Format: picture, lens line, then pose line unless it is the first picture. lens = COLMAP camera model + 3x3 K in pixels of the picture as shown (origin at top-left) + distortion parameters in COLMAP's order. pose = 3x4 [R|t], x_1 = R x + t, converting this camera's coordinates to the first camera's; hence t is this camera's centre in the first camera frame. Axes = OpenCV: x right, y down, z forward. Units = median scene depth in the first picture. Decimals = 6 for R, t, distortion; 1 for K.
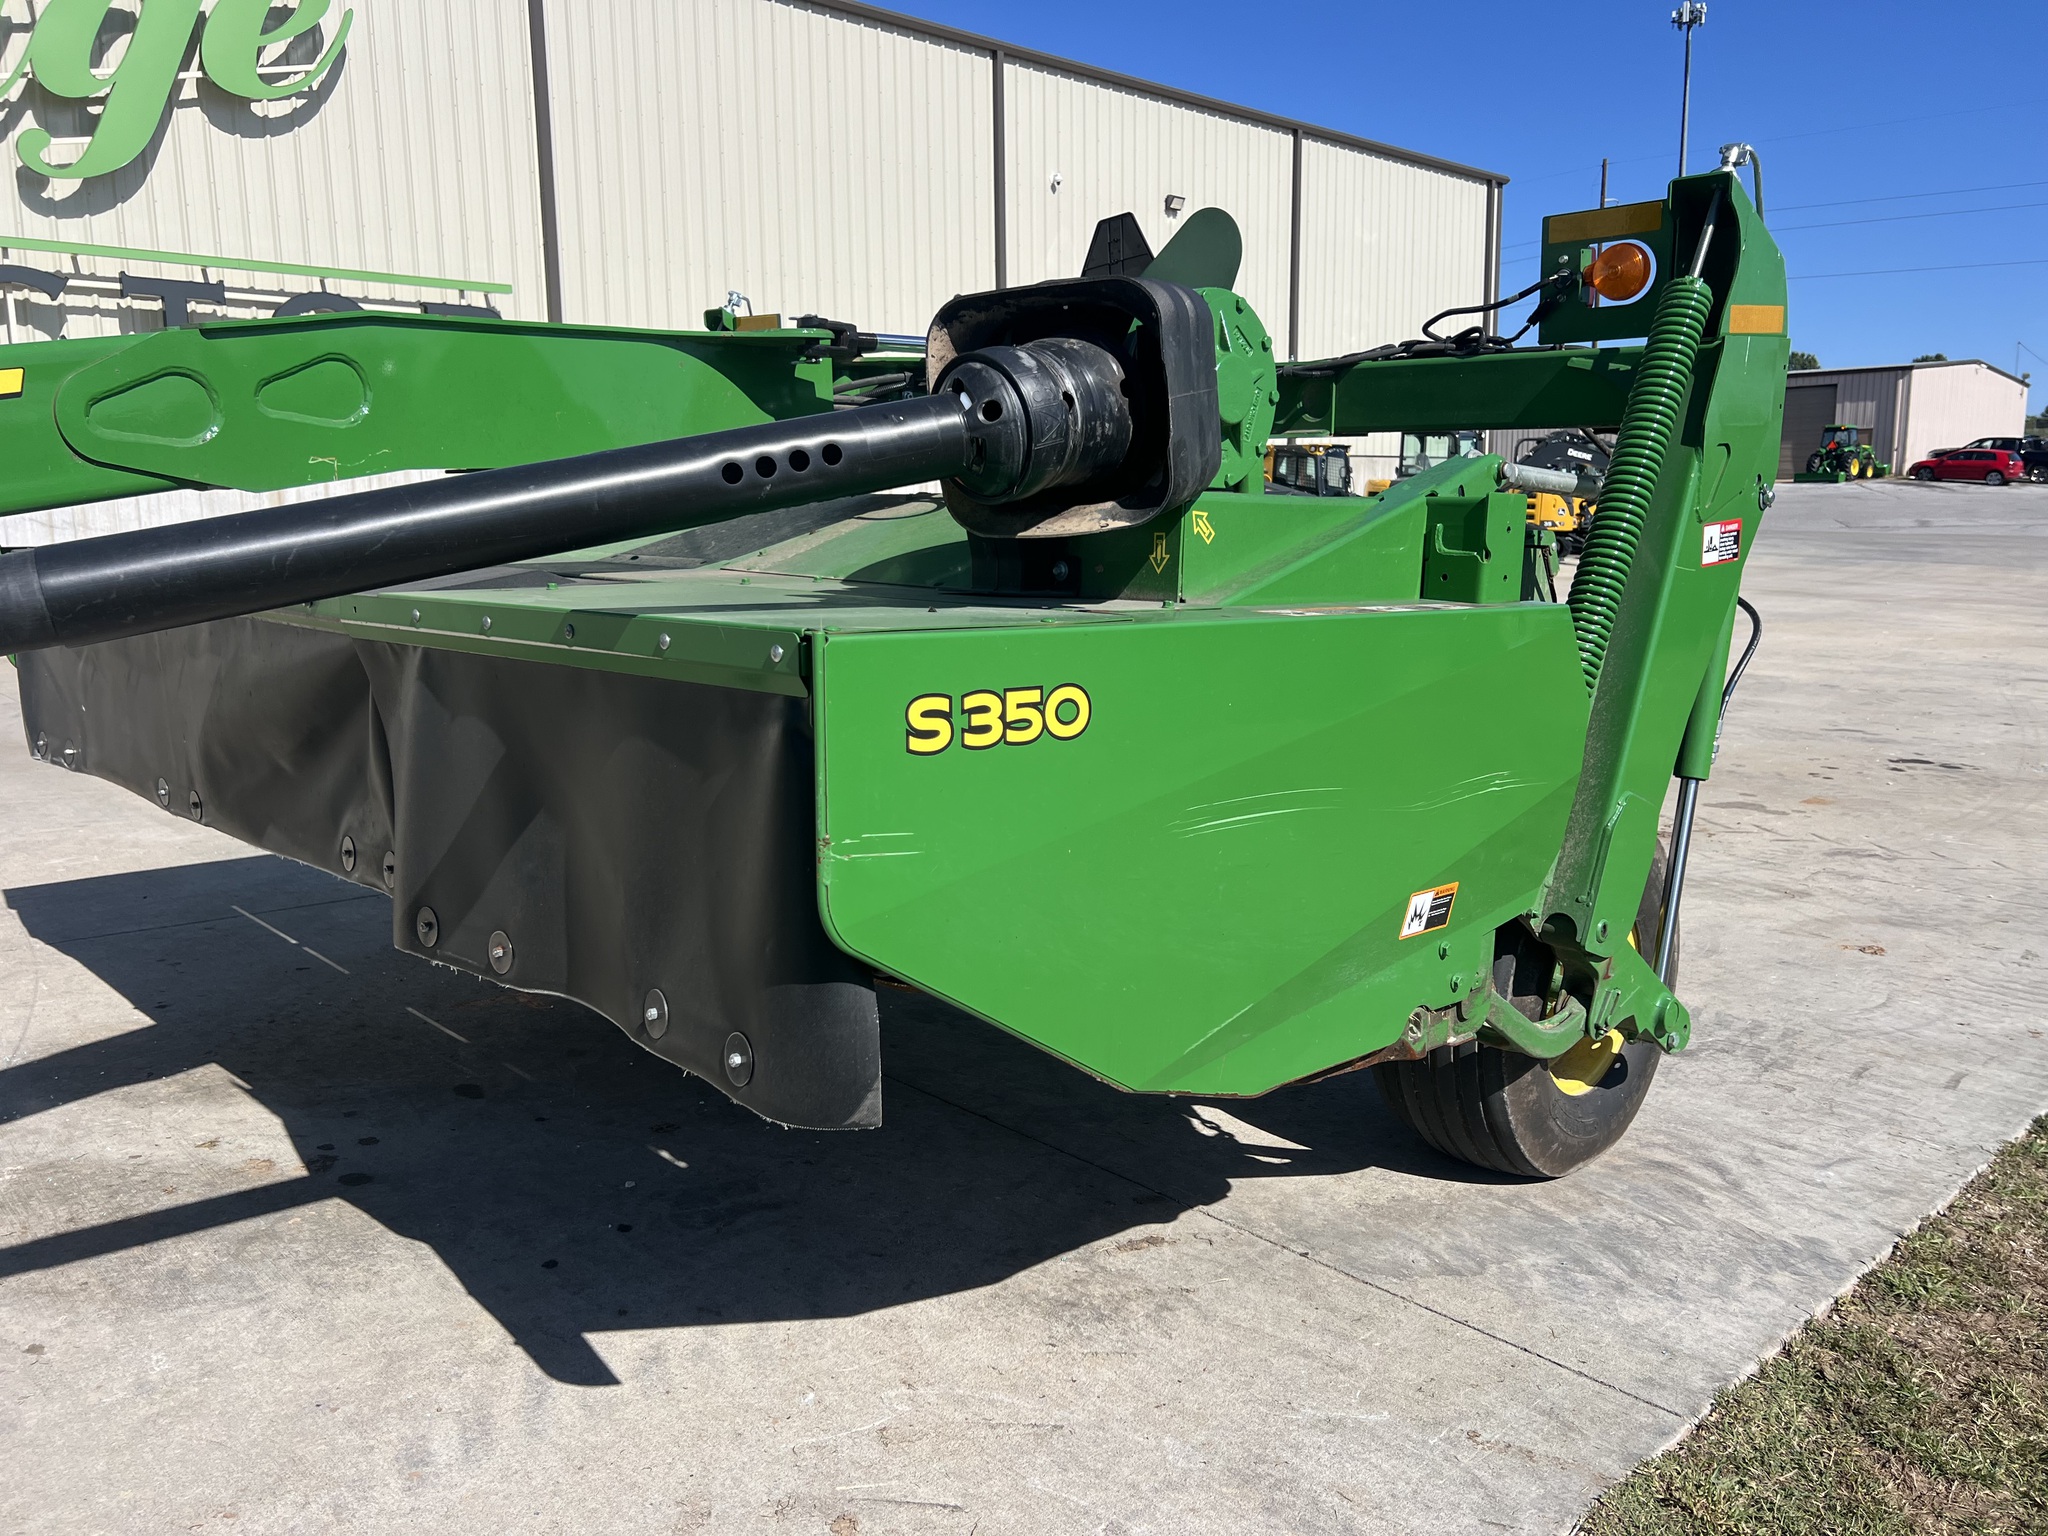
lens RADIAL K [[1547.6, 0, 1002.6], [0, 1547.6, 759.4], [0, 0, 1]] dist [0.068342, -0.071116]
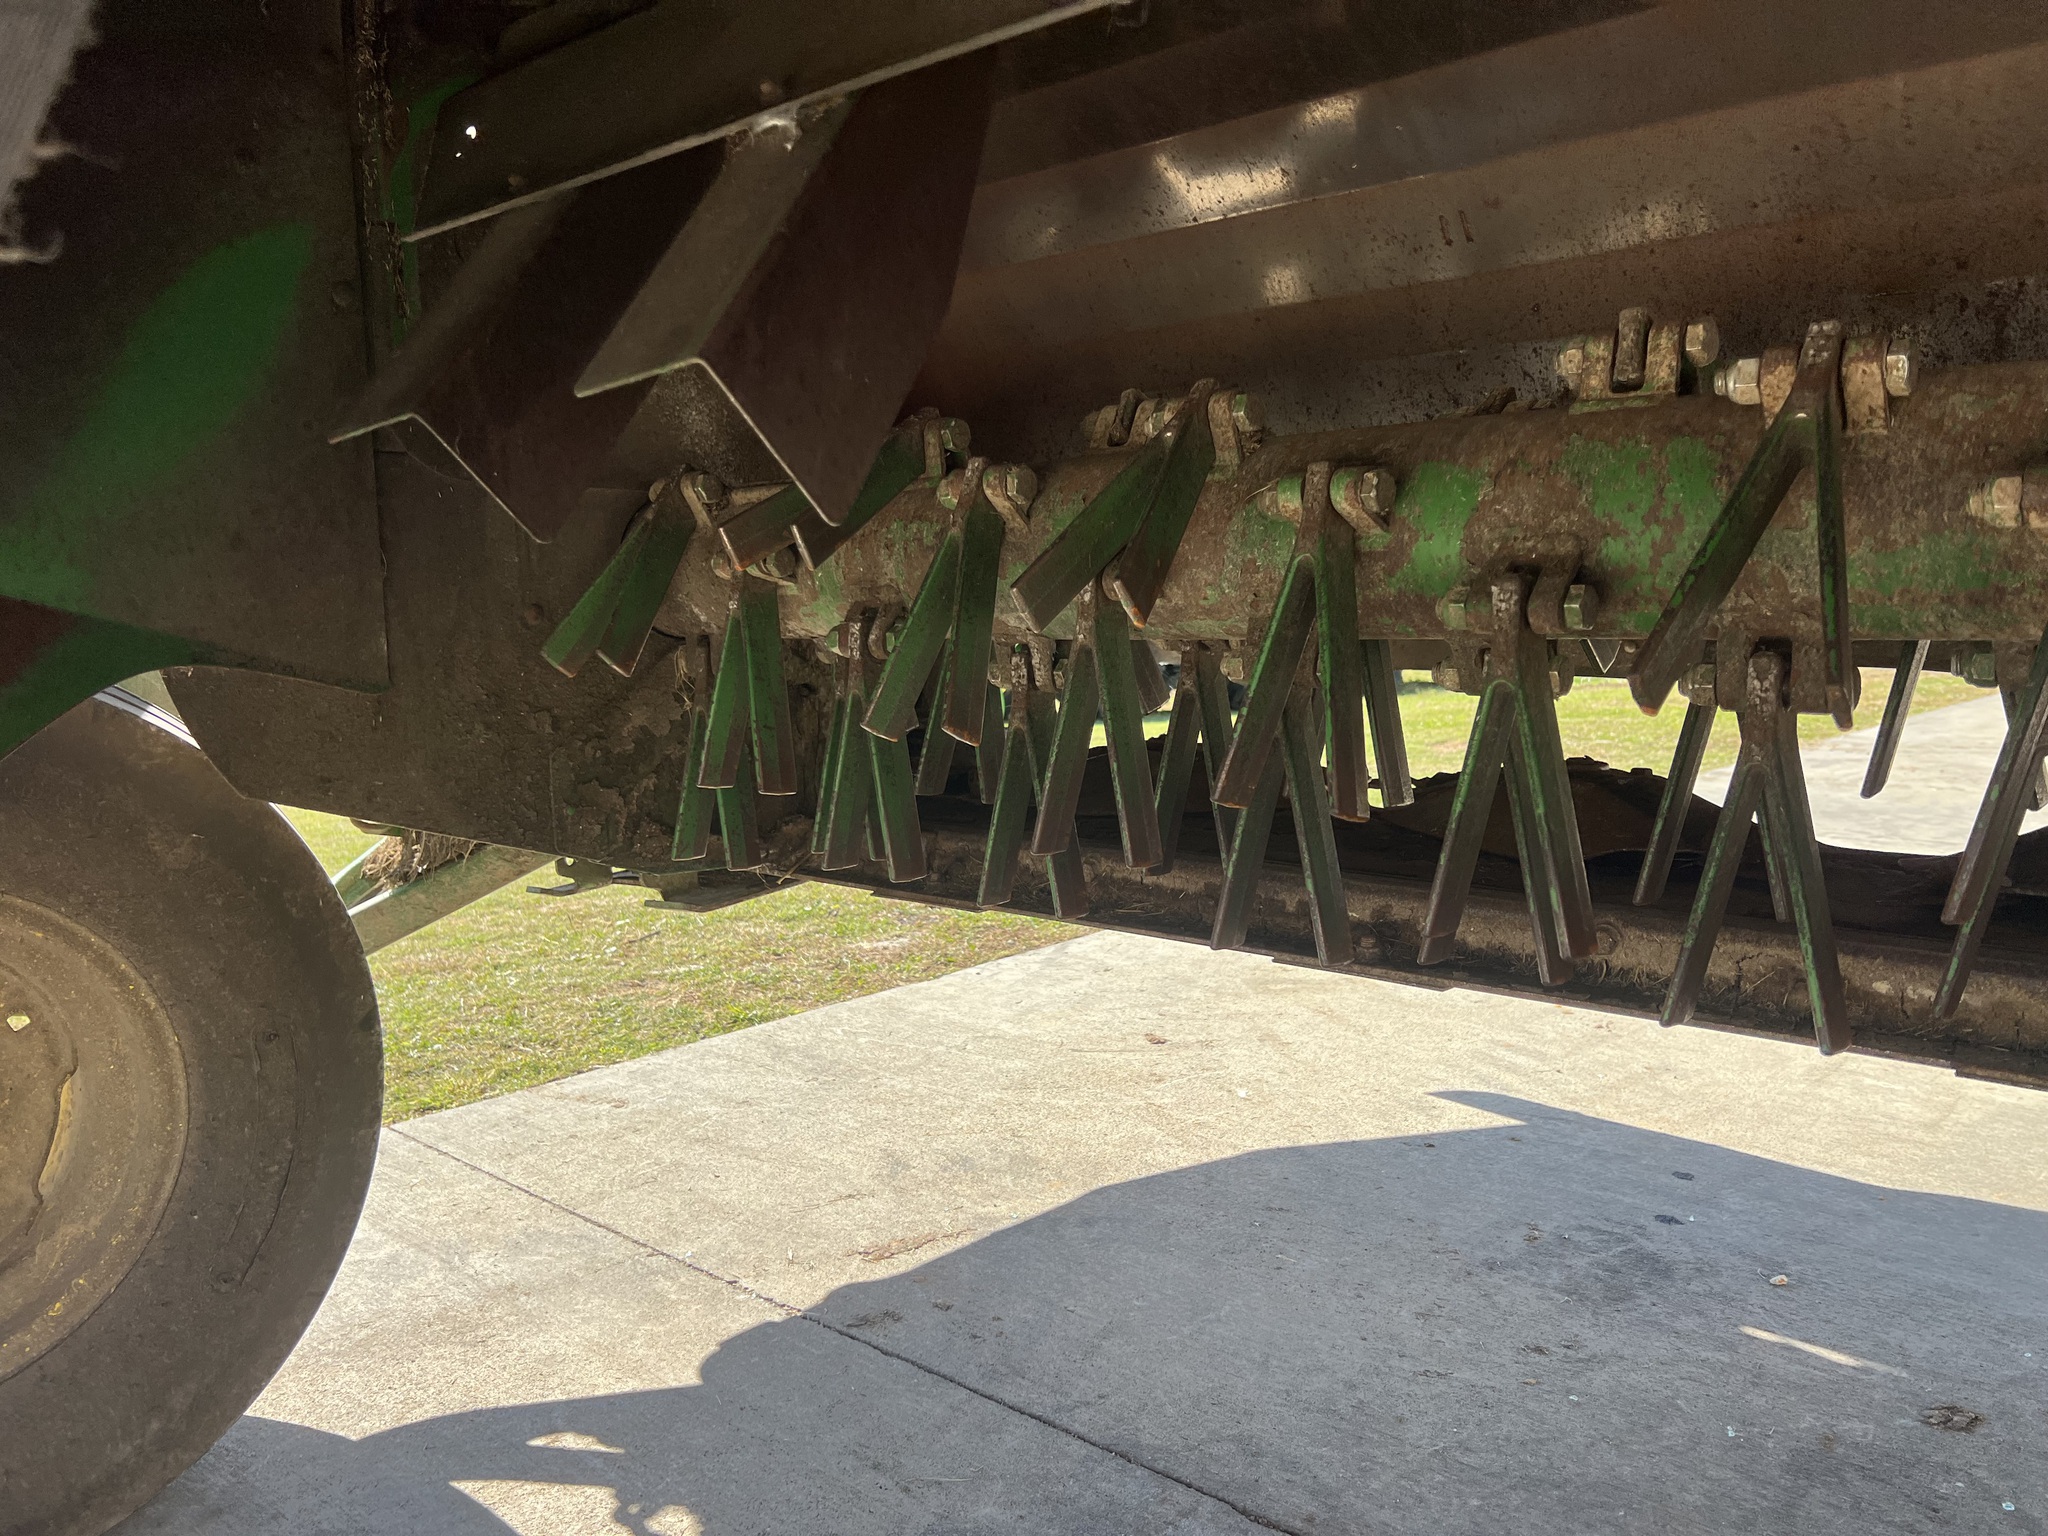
lens RADIAL K [[1544.9, 0, 1001.3], [0, 1544.9, 772.7], [0, 0, 1]] dist [0.063959, -0.062362]
pose [[-0.997349, 0.000698, -0.072762, 0.016583], [-0.017677, 0.967674, 0.251584, -0.009011], [0.070586, 0.252203, -0.965096, 0.282113]]
